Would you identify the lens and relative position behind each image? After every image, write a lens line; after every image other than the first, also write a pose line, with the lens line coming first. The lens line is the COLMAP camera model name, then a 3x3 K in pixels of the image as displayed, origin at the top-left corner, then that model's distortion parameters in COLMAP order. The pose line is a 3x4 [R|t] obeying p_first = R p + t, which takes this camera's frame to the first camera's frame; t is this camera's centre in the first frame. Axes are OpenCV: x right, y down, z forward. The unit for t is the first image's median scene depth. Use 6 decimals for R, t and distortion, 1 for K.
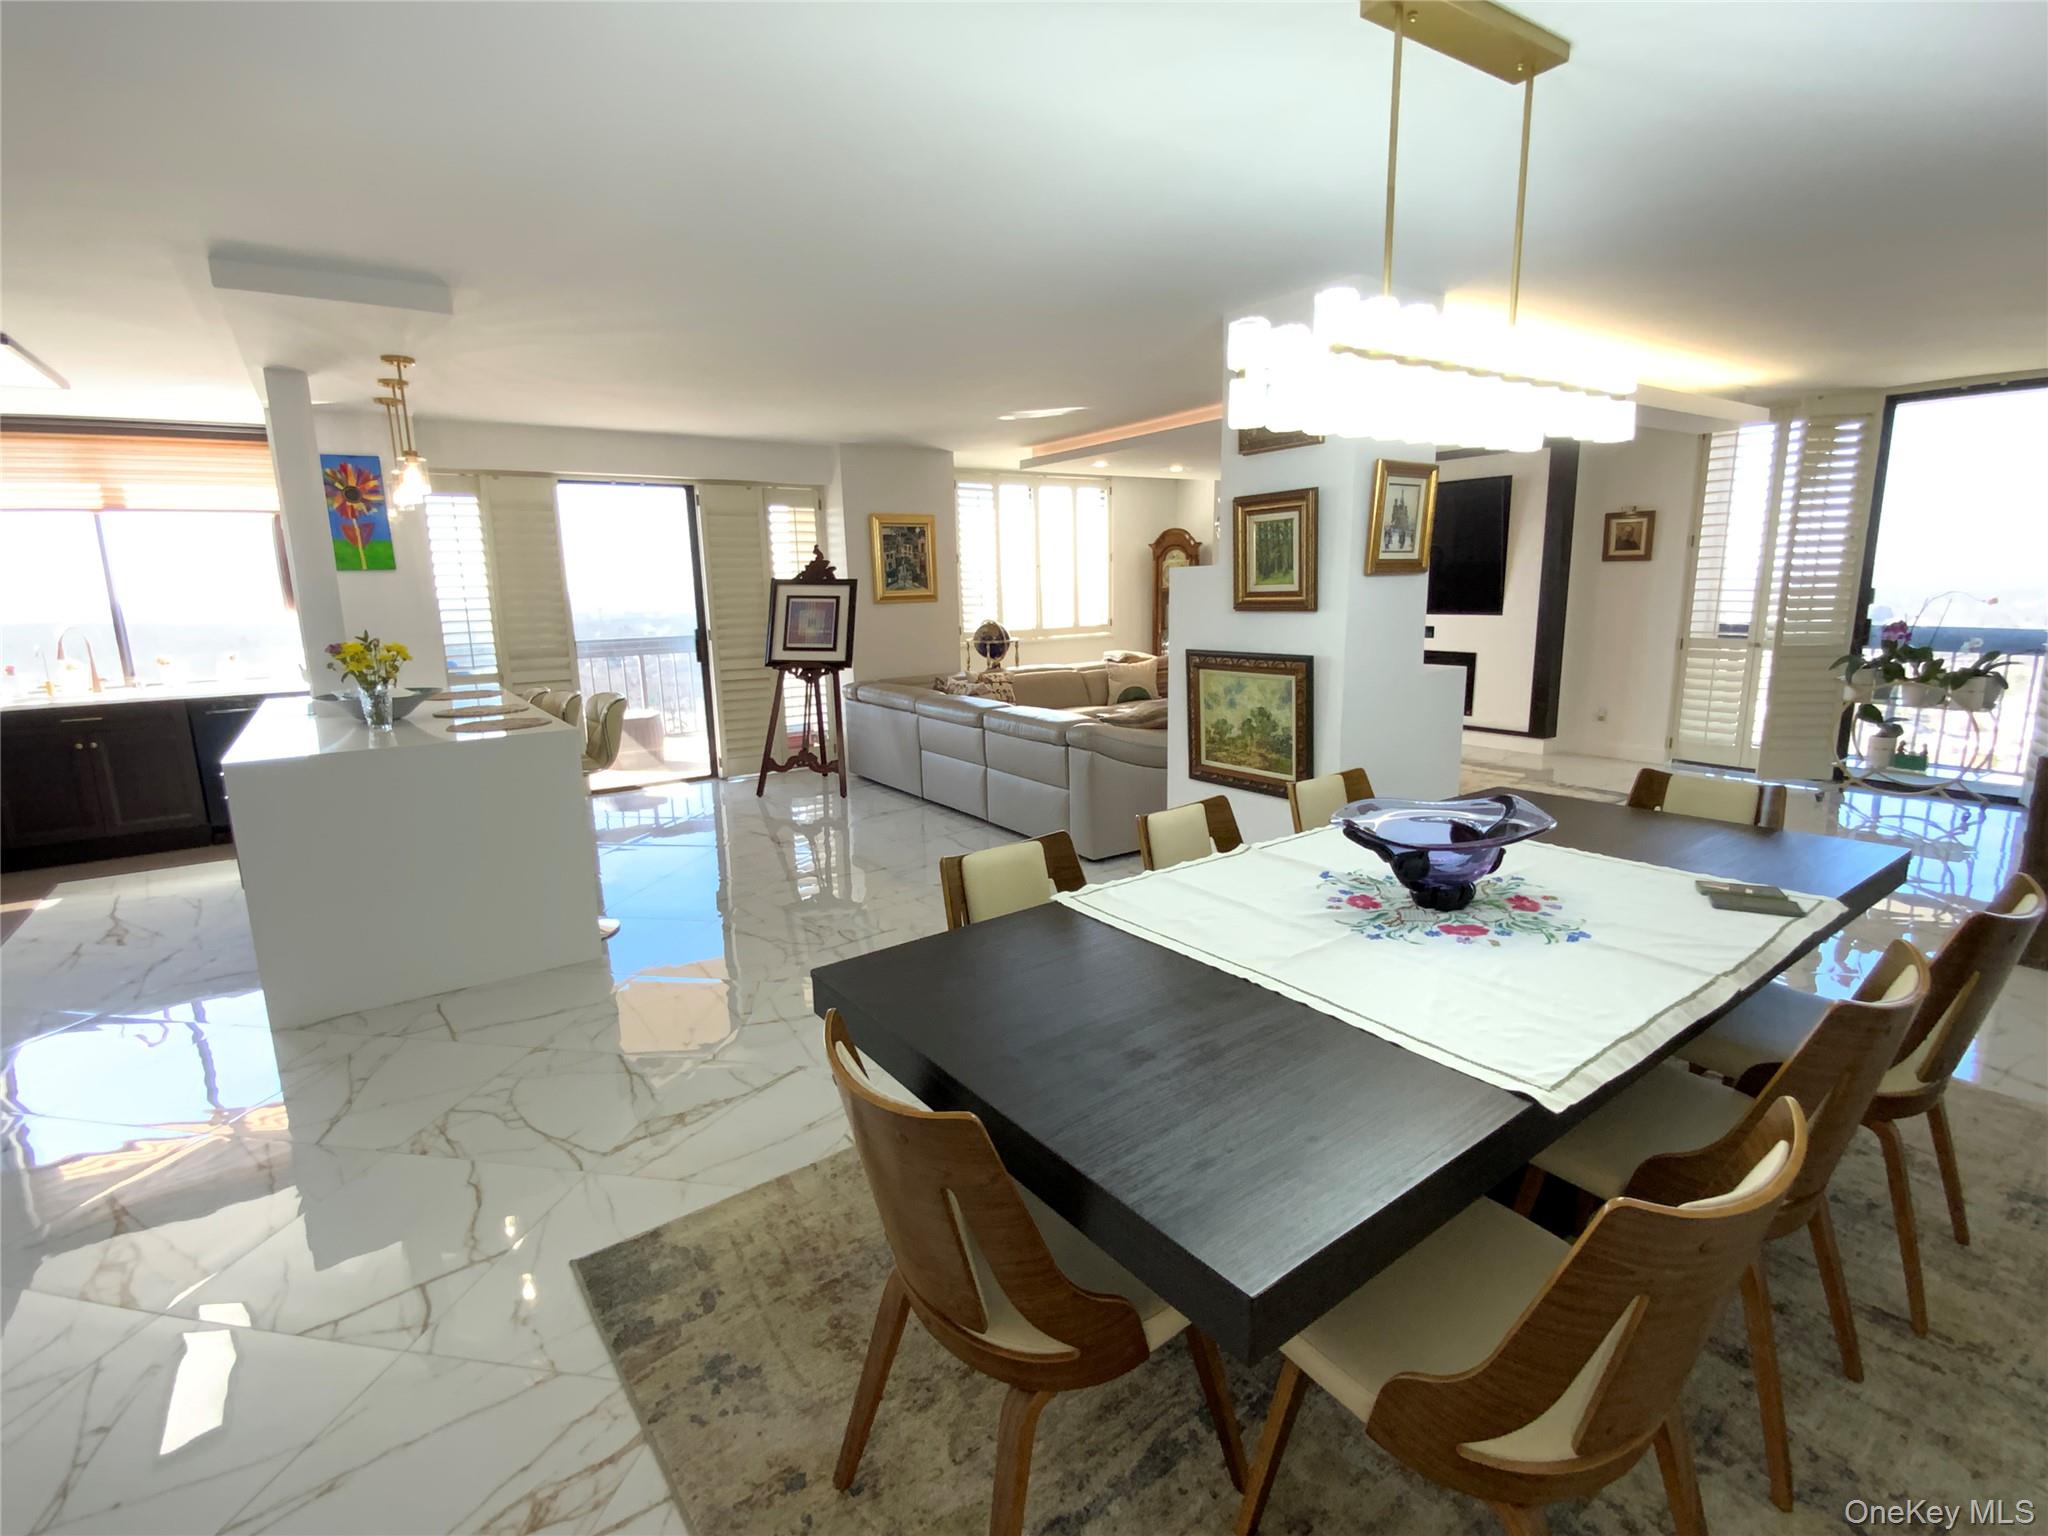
lens RADIAL K [[968.5, 0, 1029.0], [0, 968.5, 766.4], [0, 0, 1]] dist [0.024808, -0.023172]
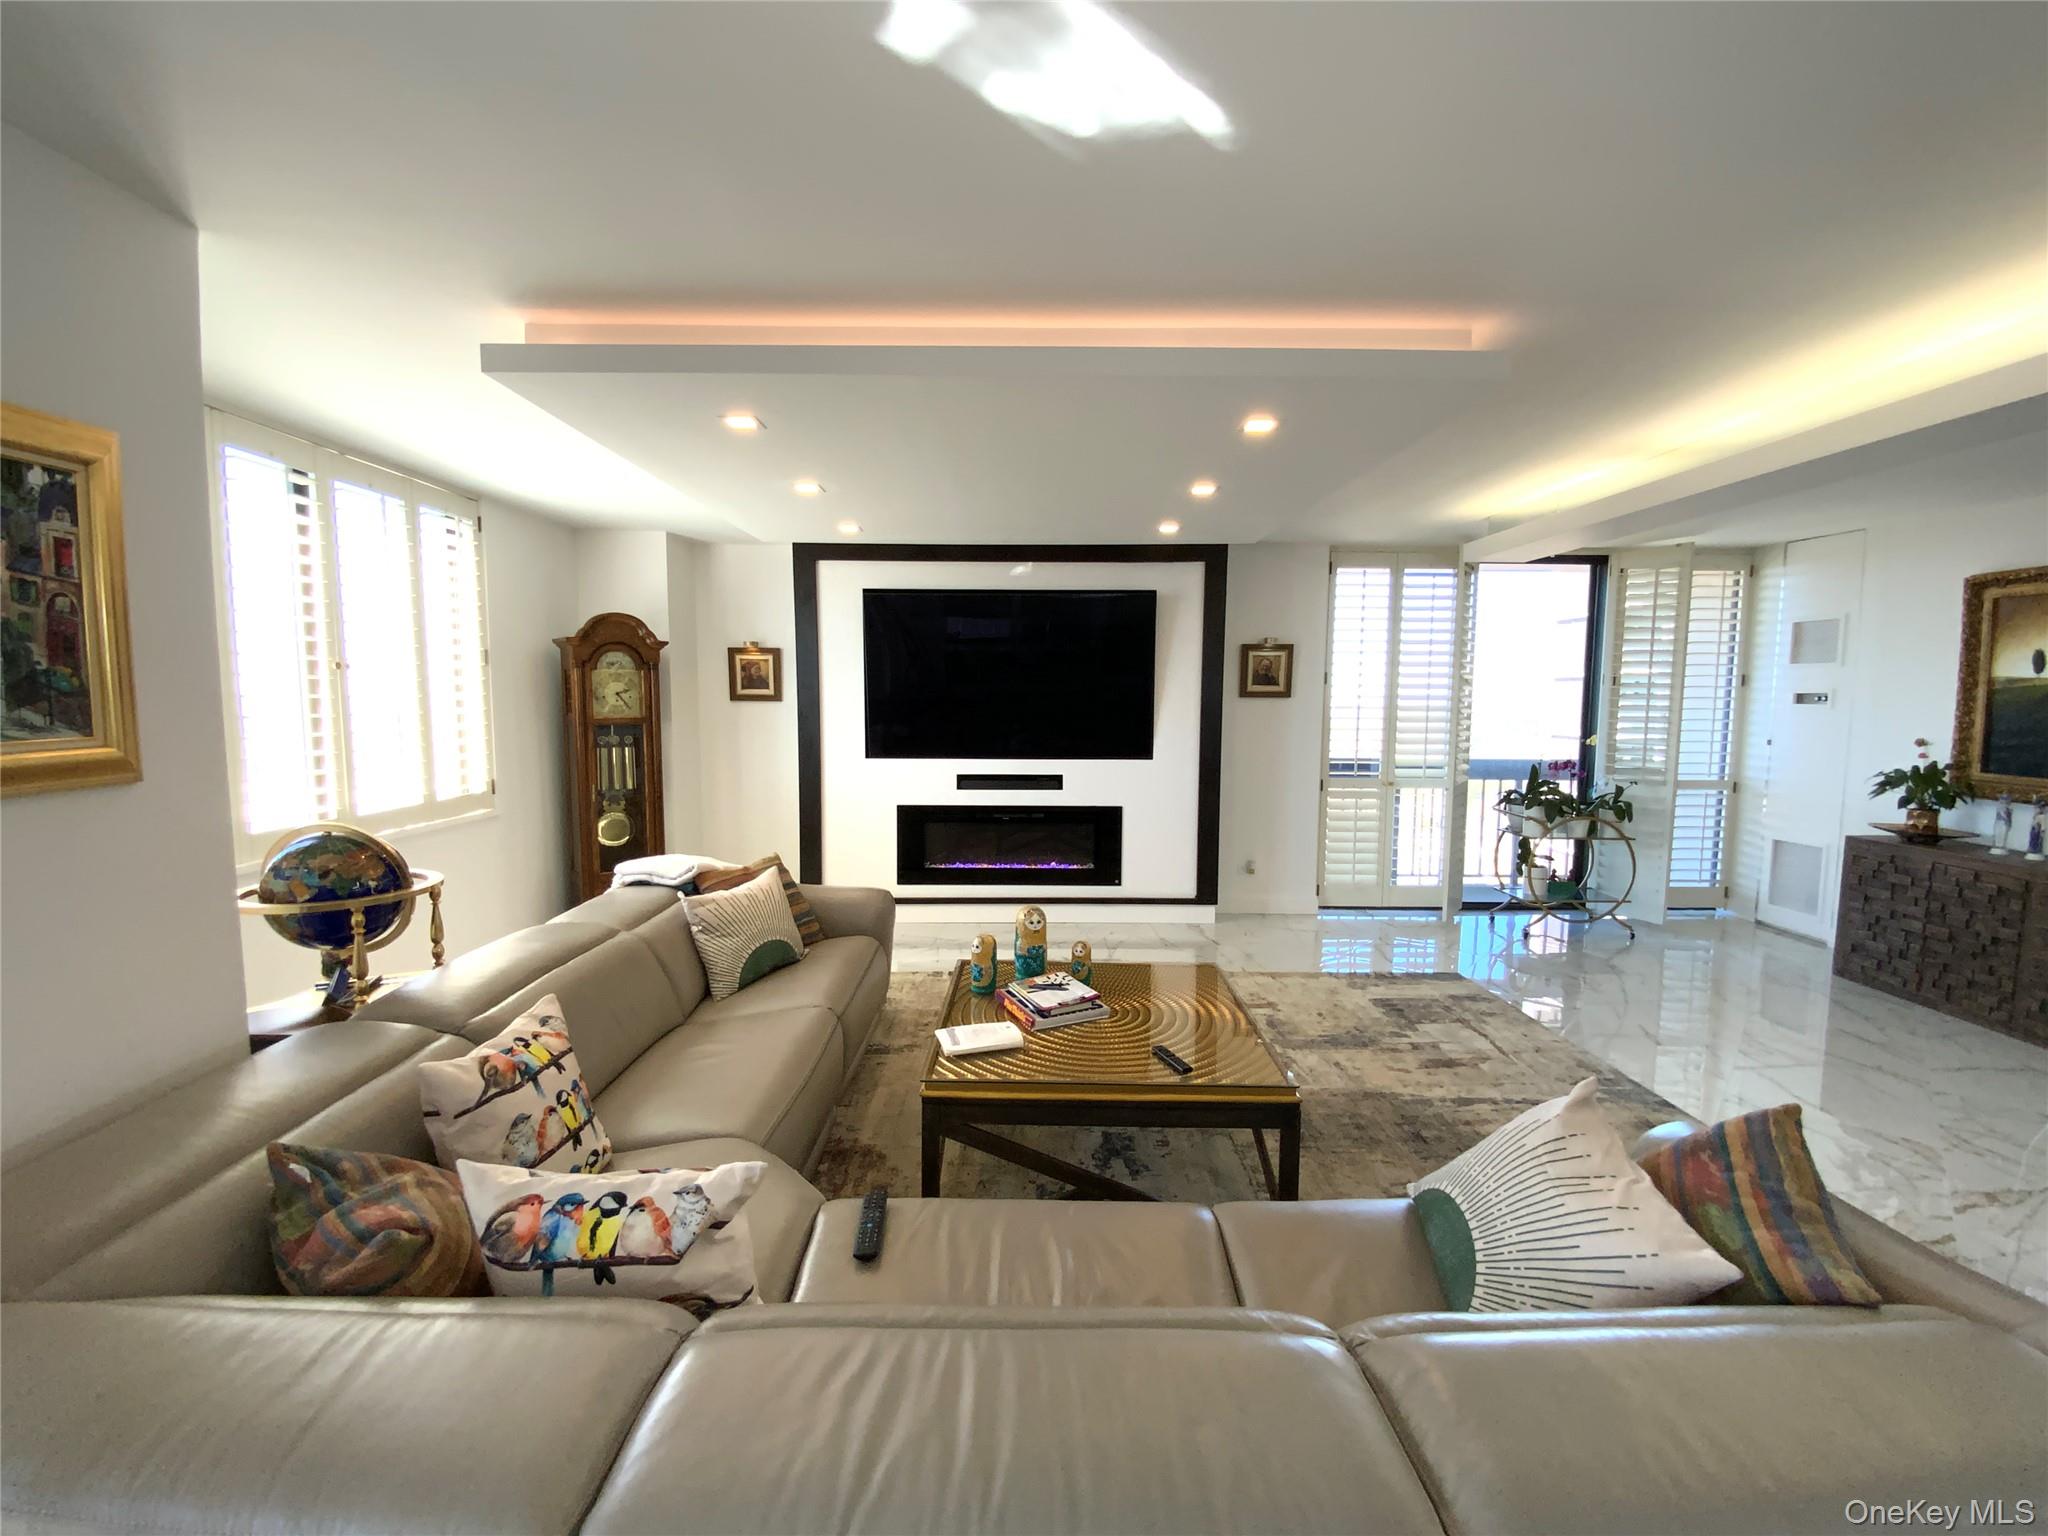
lens RADIAL K [[826.9, 0, 1024.0], [0, 826.9, 768.0], [0, 0, 1]] dist [0.028685, -0.023225]
pose [[0.567070, -0.045742, 0.822398, -0.159090], [0.137489, 0.989705, -0.039755, -0.153933], [-0.812113, 0.135615, 0.567521, 0.796013]]
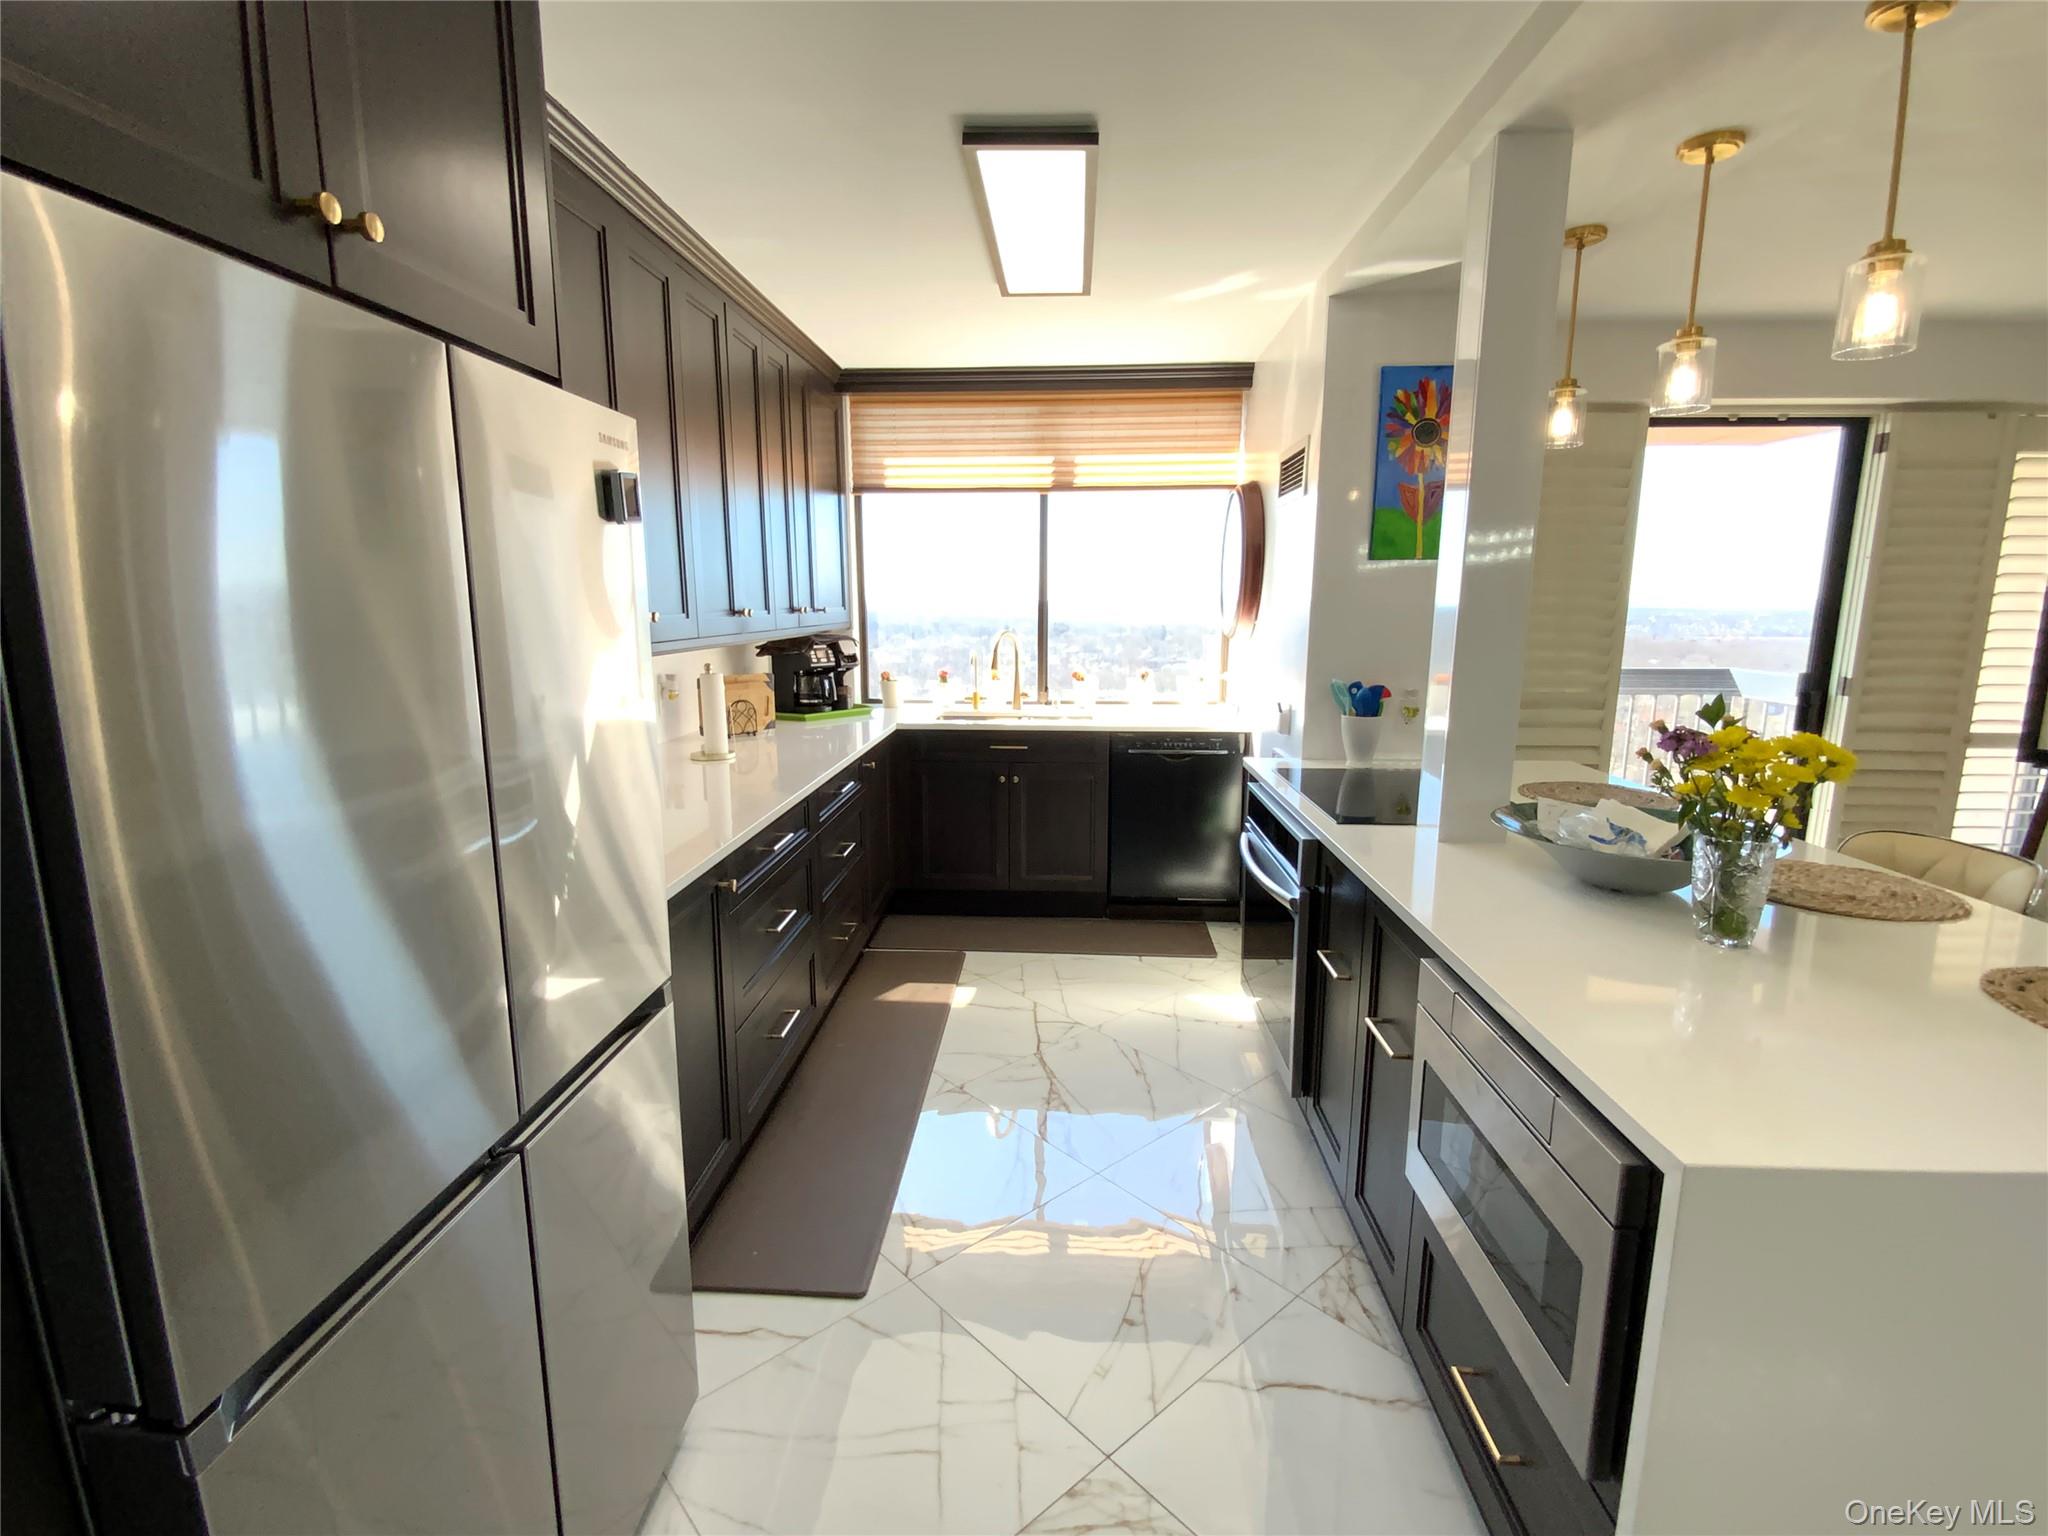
lens RADIAL K [[966.6, 0, 1022.4], [0, 966.6, 787.6], [0, 0, 1]] dist [0.000899, -0.010889]
pose [[0.785749, 0.140200, -0.602447, -0.374107], [-0.132102, 0.989539, 0.057987, -0.048880], [0.604274, 0.034021, 0.796050, 0.288524]]
